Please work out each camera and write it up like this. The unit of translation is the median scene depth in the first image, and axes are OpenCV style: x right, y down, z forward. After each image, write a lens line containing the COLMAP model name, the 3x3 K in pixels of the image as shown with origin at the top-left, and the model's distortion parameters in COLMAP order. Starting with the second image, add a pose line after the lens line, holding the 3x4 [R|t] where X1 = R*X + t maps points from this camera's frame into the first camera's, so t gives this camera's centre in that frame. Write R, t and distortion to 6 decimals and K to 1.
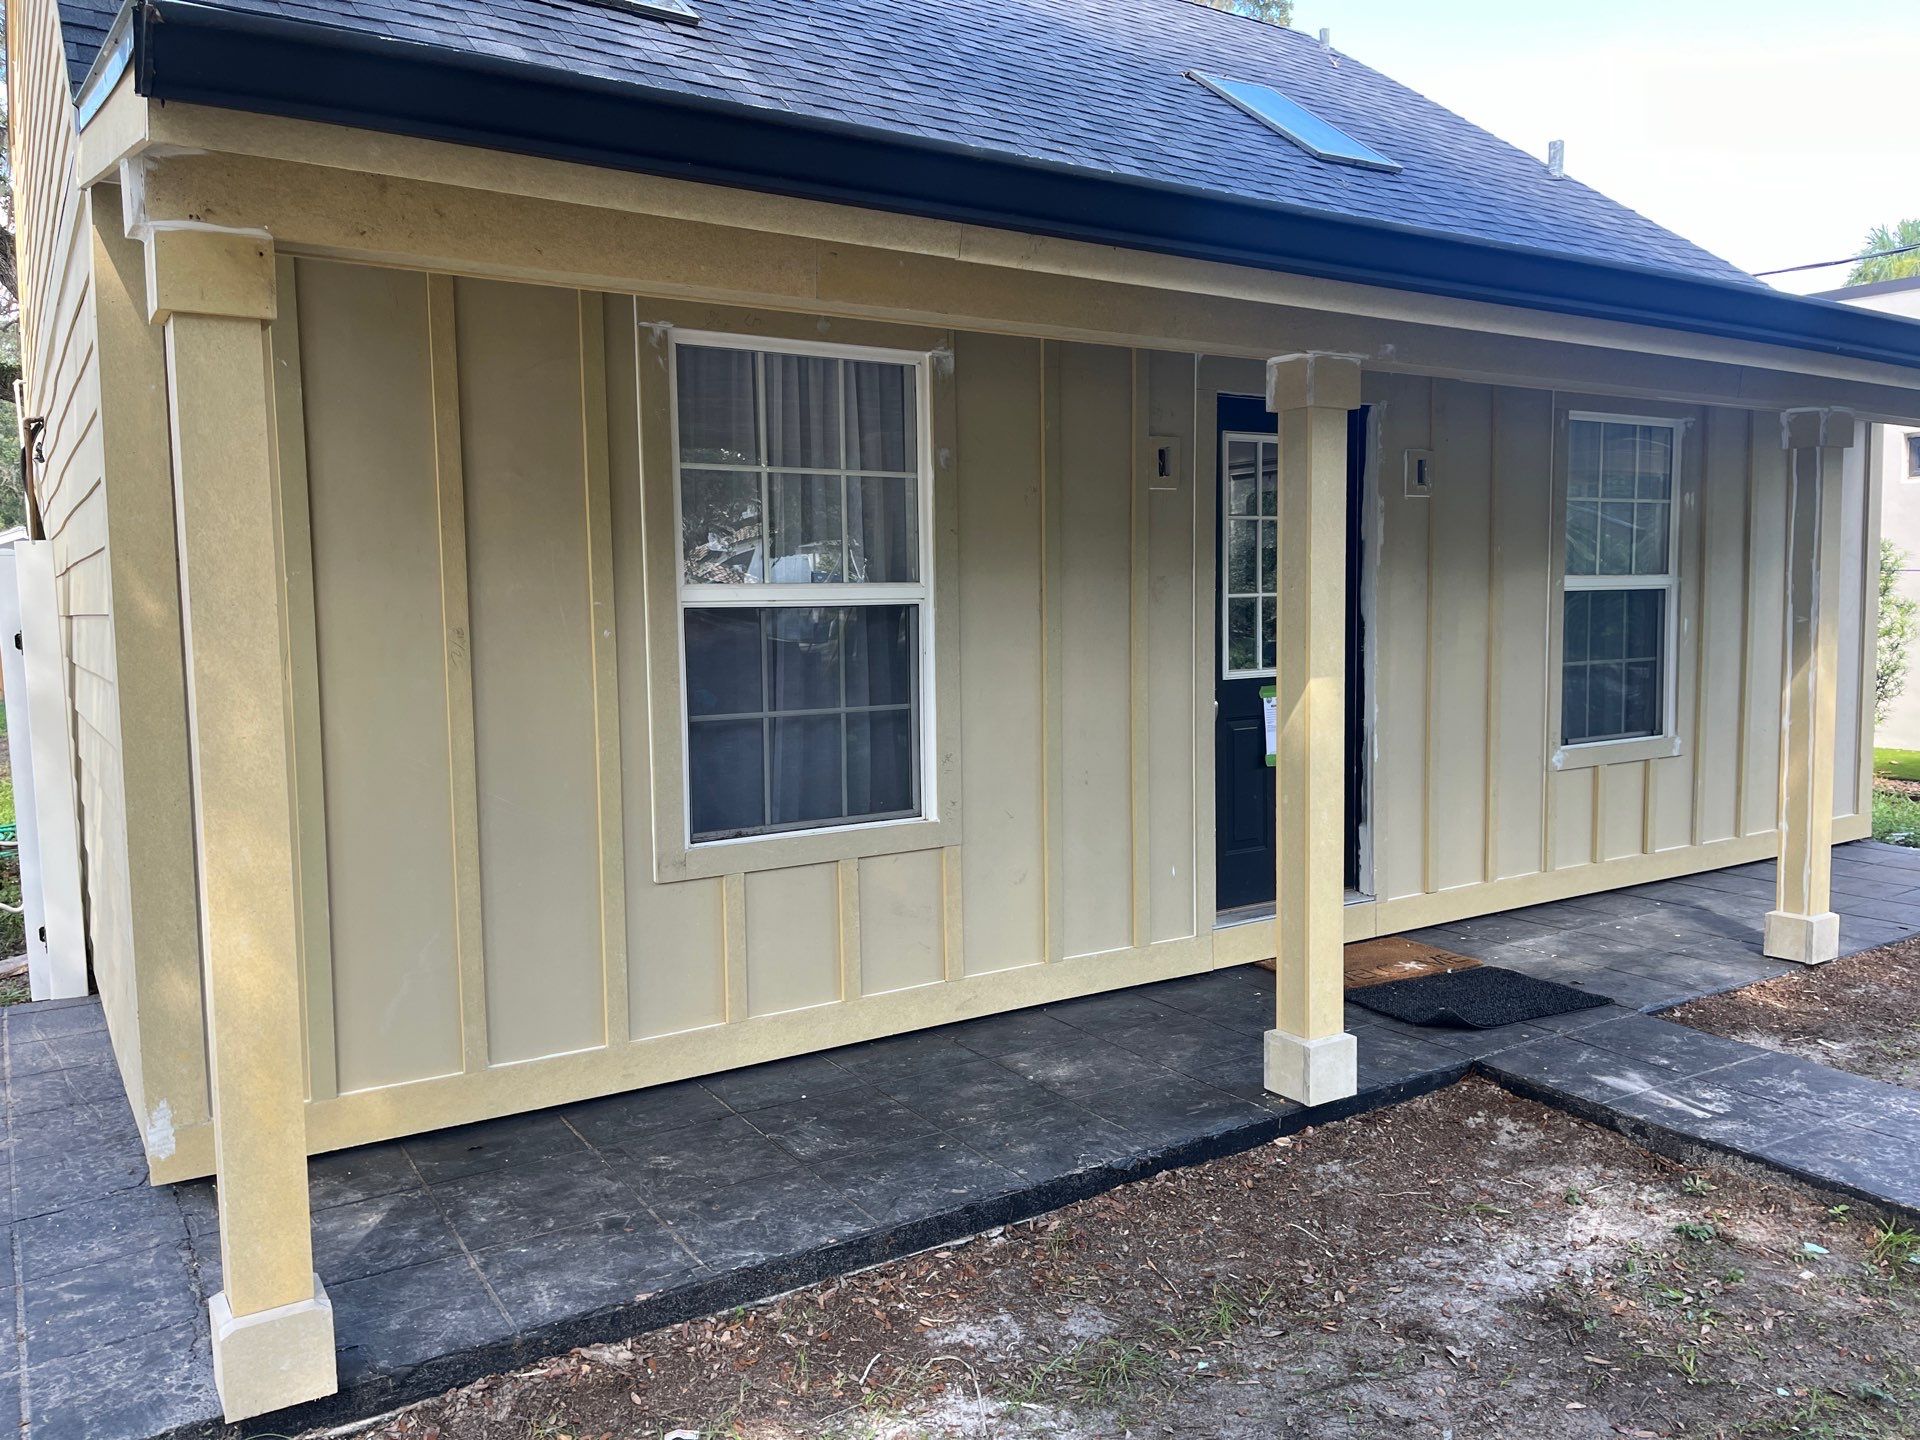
lens RADIAL K [[1442.2, 0, 965.1], [0, 1442.2, 705.5], [0, 0, 1]] dist [0.052909, -0.043451]
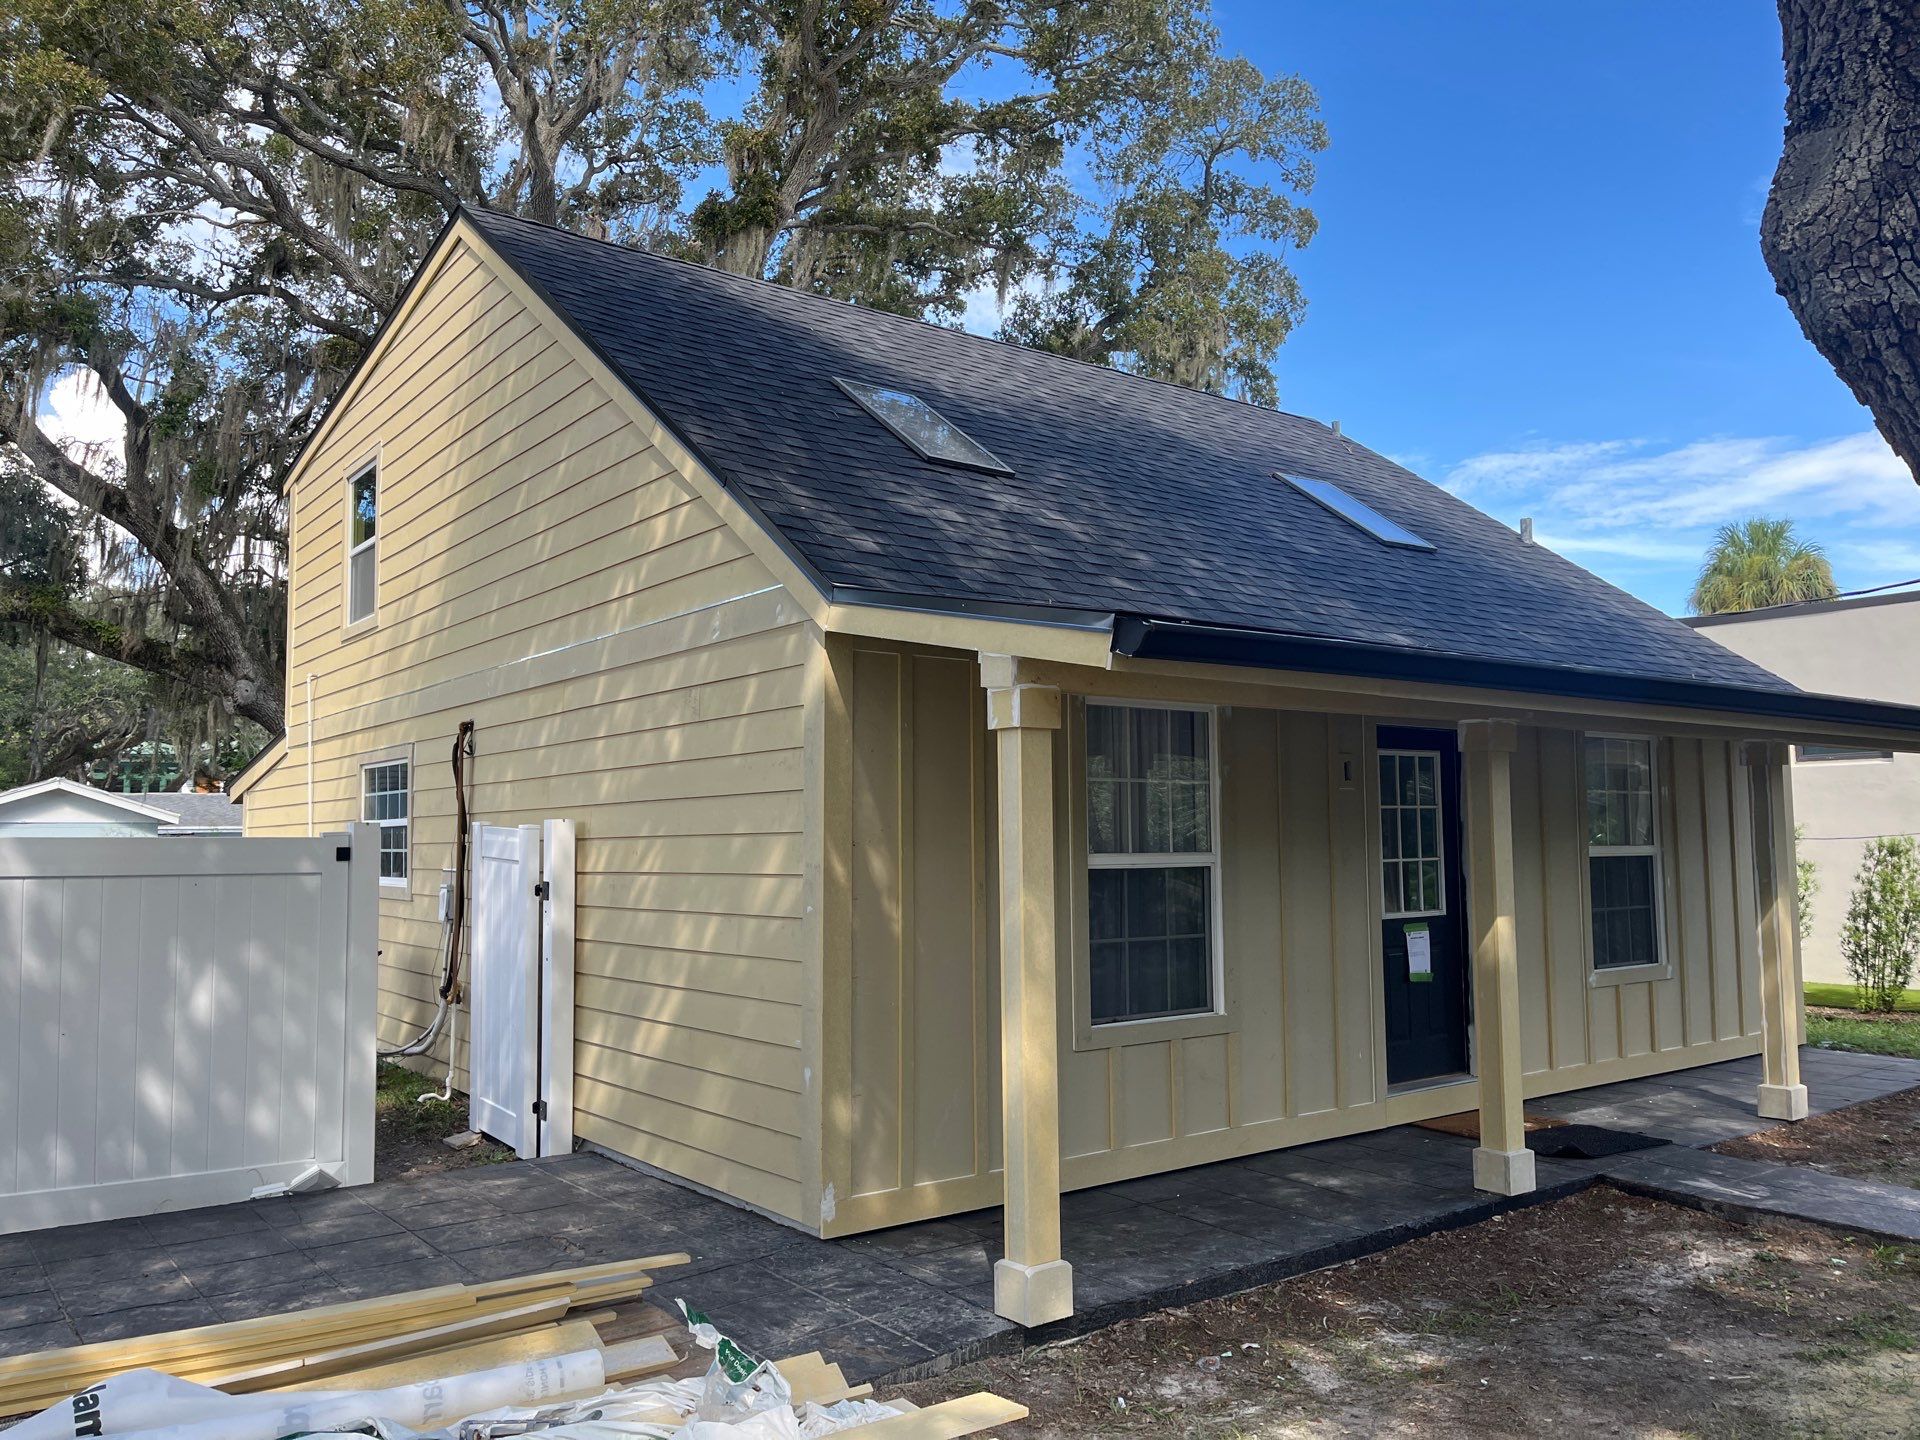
lens RADIAL K [[1442.2, 0, 976.9], [0, 1442.2, 713.2], [0, 0, 1]] dist [0.052909, -0.043451]
pose [[0.997092, 0.012502, 0.075180, -0.424640], [-0.000072, 0.986607, -0.163113, 0.019203], [-0.076213, 0.162633, 0.983739, -0.534828]]
